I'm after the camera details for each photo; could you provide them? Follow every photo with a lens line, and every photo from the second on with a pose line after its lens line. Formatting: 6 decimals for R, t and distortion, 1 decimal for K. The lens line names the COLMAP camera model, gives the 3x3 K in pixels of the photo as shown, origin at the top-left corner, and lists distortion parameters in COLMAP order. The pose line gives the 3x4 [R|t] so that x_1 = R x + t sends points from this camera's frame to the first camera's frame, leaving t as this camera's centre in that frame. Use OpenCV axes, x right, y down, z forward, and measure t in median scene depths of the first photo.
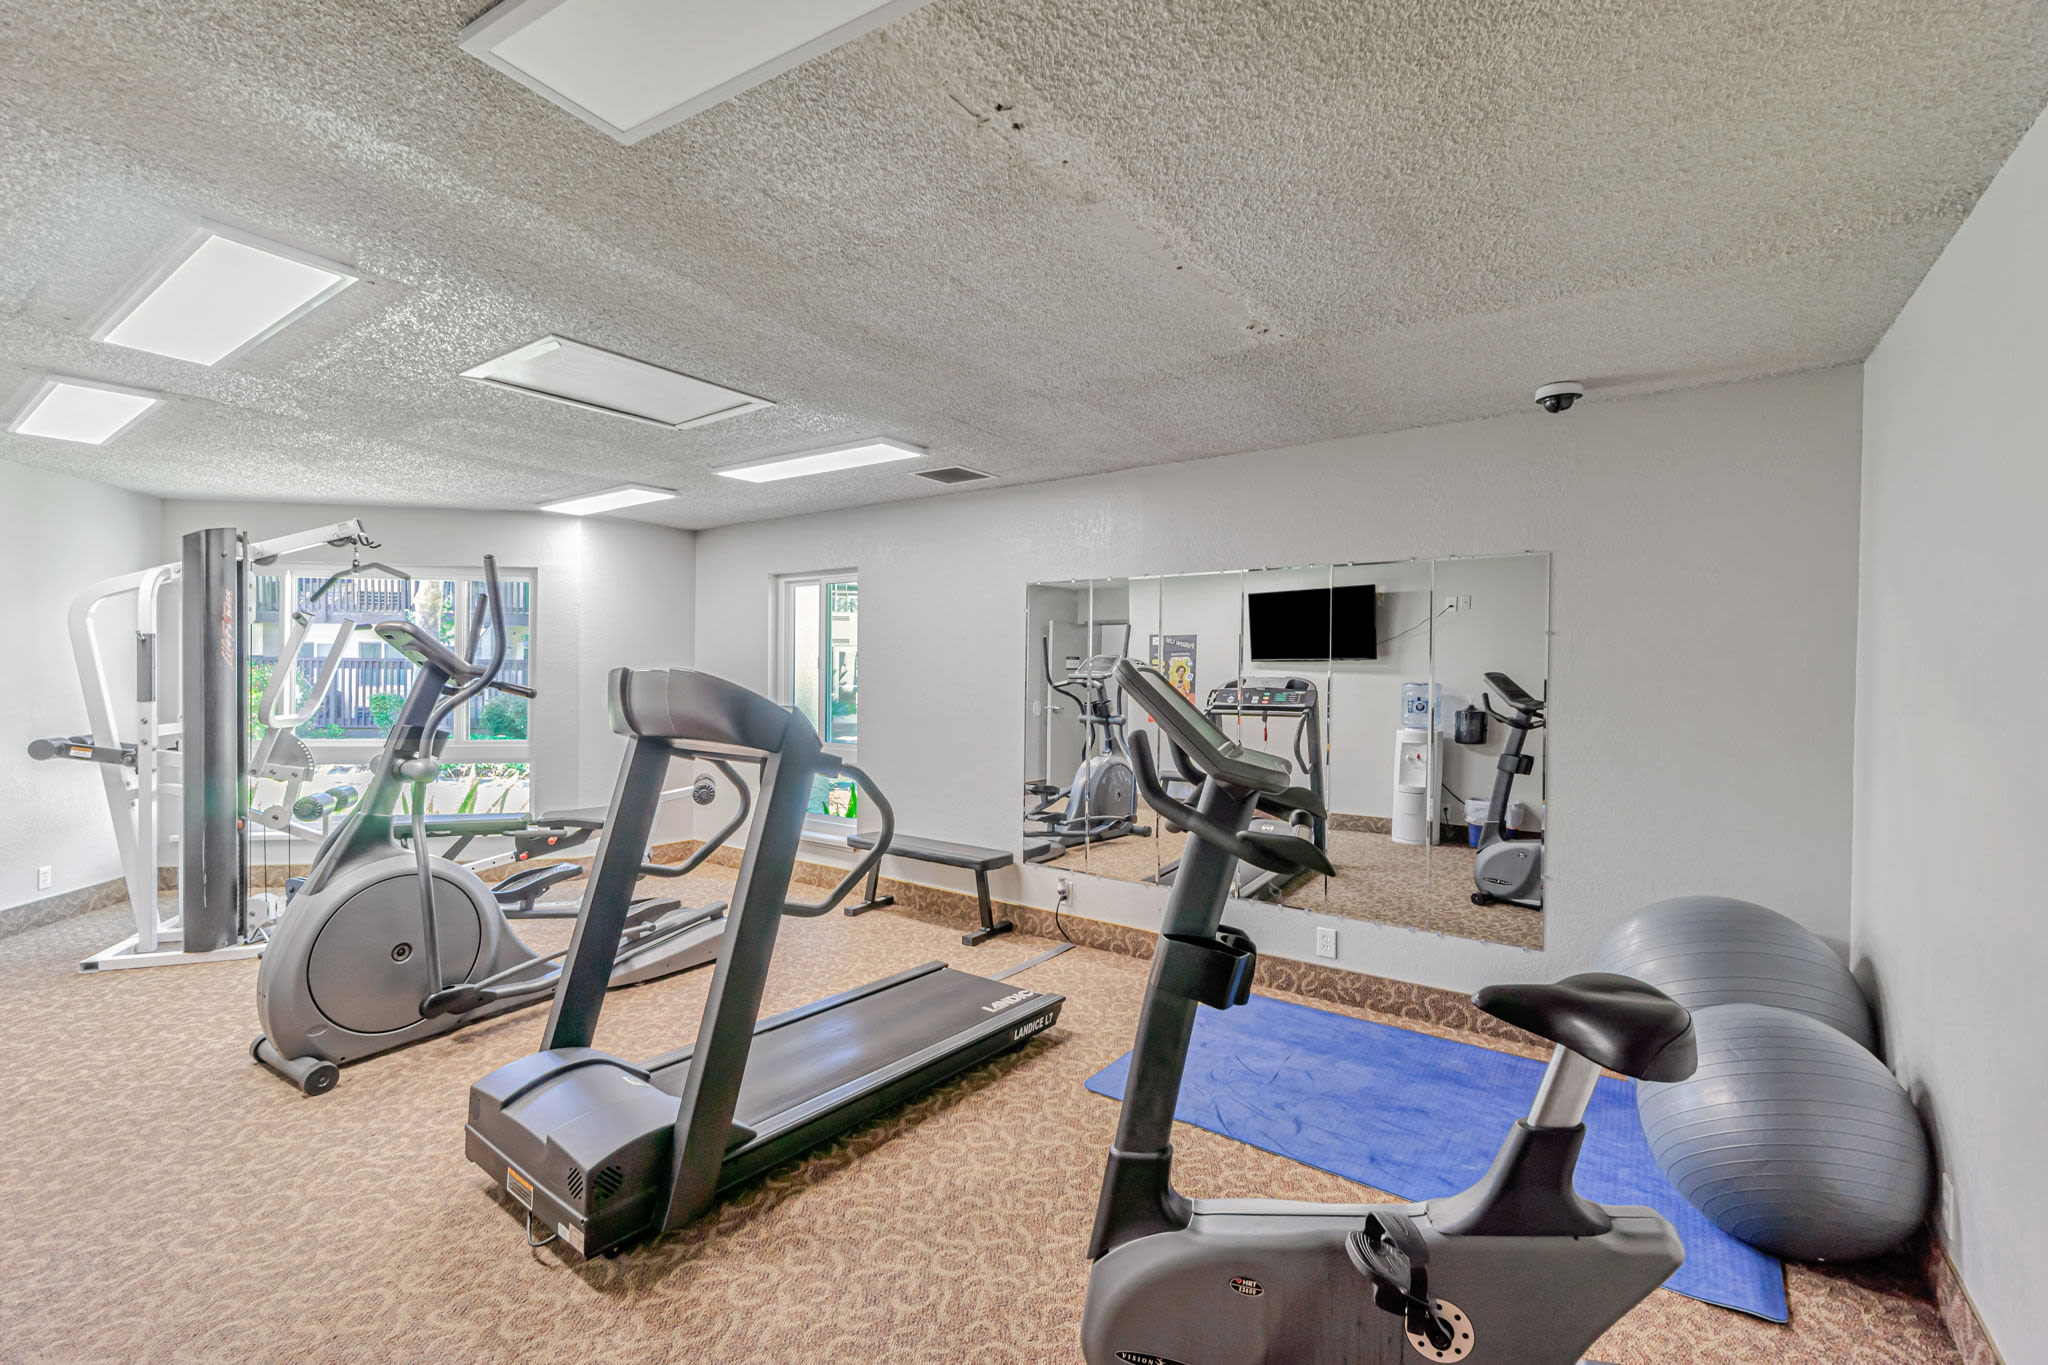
lens RADIAL K [[895.9, 0, 1024.0], [0, 895.9, 682.5], [0, 0, 1]] dist [0.000705, -0.000311]
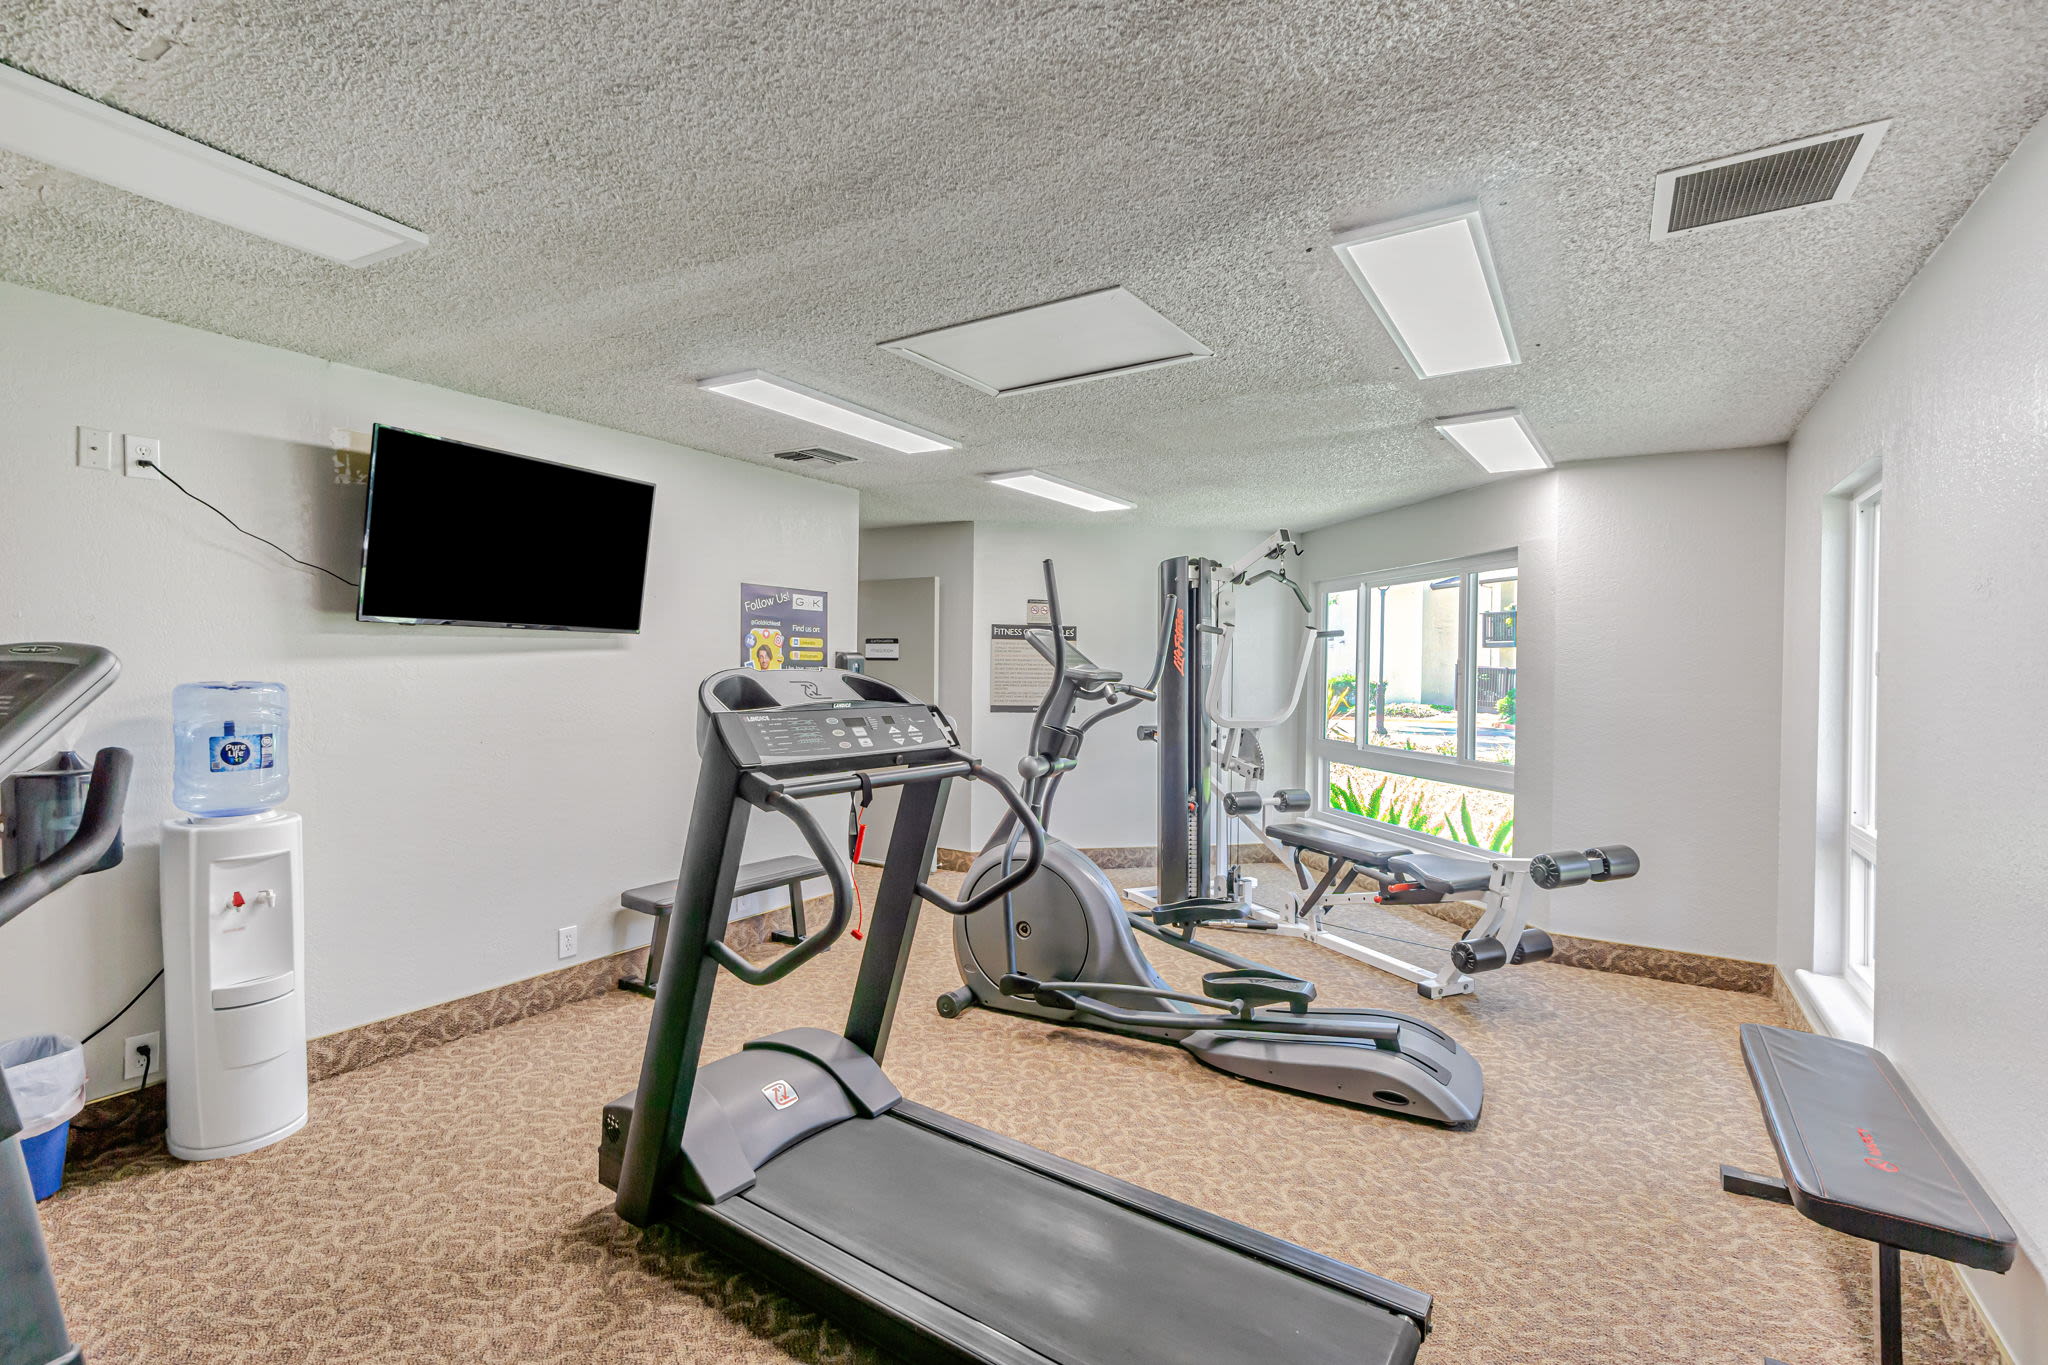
lens RADIAL K [[937.6, 0, 984.3], [0, 937.6, 691.1], [0, 0, 1]] dist [-0.000508, -0.000014]
pose [[0.037793, 0.014799, -0.999176, 0.452036], [-0.019180, 0.999717, 0.014082, -0.009915], [0.999102, 0.018632, 0.038066, 0.891769]]
